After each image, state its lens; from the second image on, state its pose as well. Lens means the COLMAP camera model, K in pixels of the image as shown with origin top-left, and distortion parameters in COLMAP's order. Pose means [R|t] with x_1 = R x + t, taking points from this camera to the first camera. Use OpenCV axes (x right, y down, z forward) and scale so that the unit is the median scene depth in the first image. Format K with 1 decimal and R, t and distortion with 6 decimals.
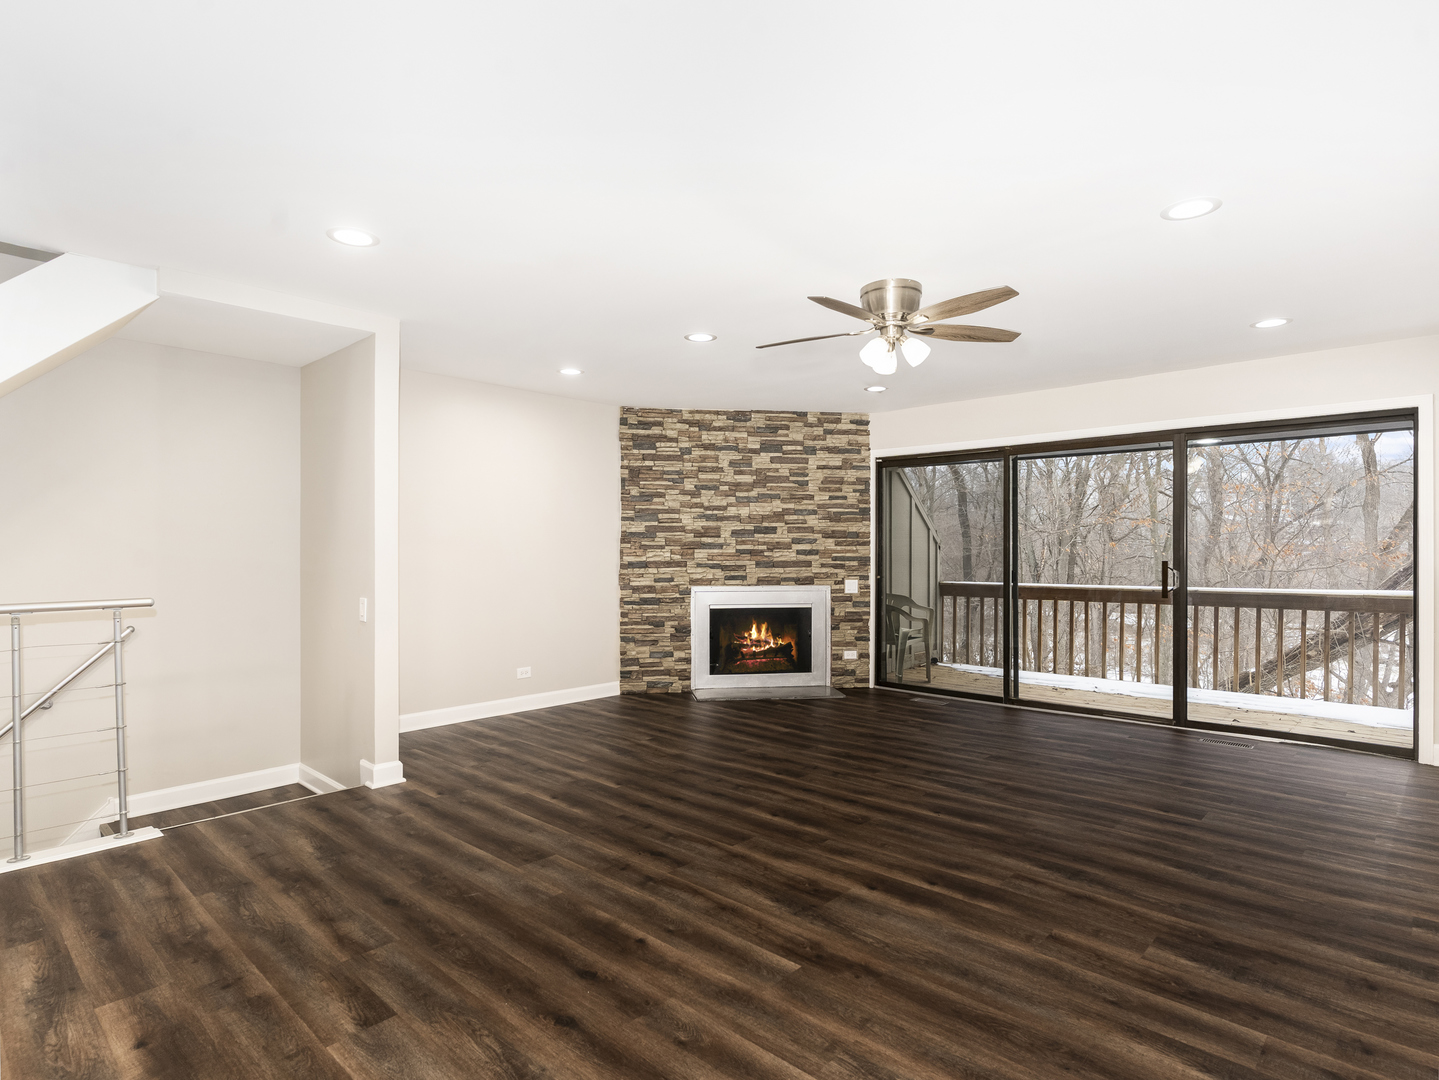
lens RADIAL K [[771.8, 0, 719.6], [0, 771.8, 550.0], [0, 0, 1]] dist [-0.001786, 0.001238]
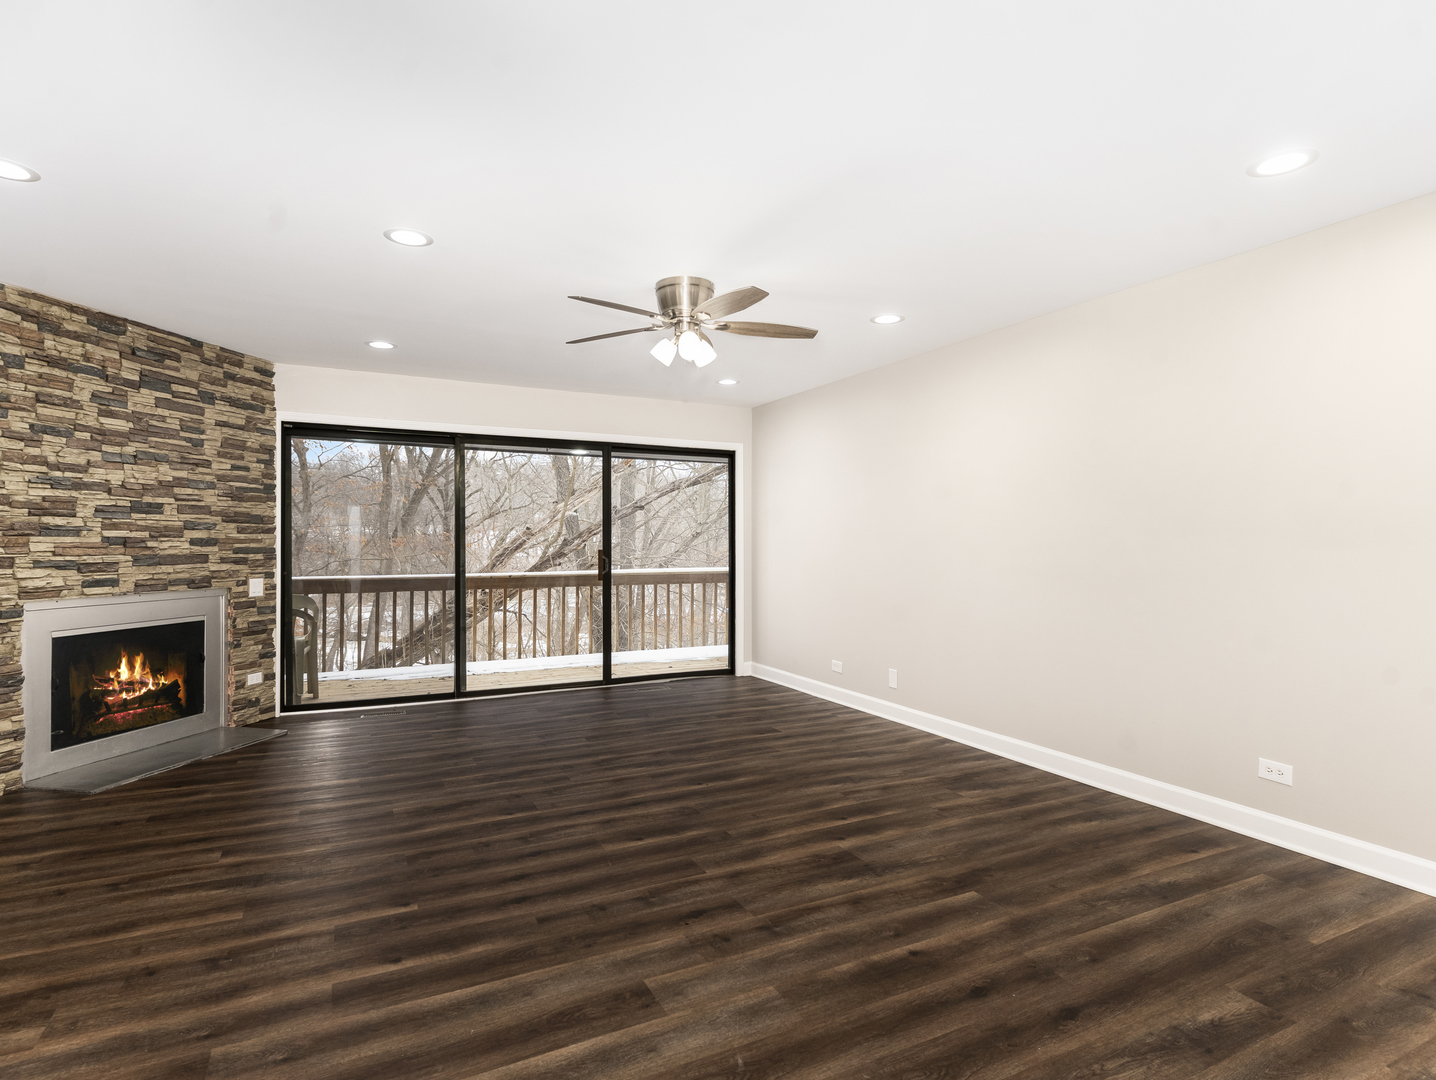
lens RADIAL K [[770.2, 0, 718.6], [0, 770.2, 539.8], [0, 0, 1]] dist [-0.001786, 0.001238]
pose [[0.346645, 0.004518, 0.937985, -0.581562], [-0.004111, 0.999986, -0.003297, 0.001977], [-0.937987, -0.002713, 0.346659, 0.487083]]
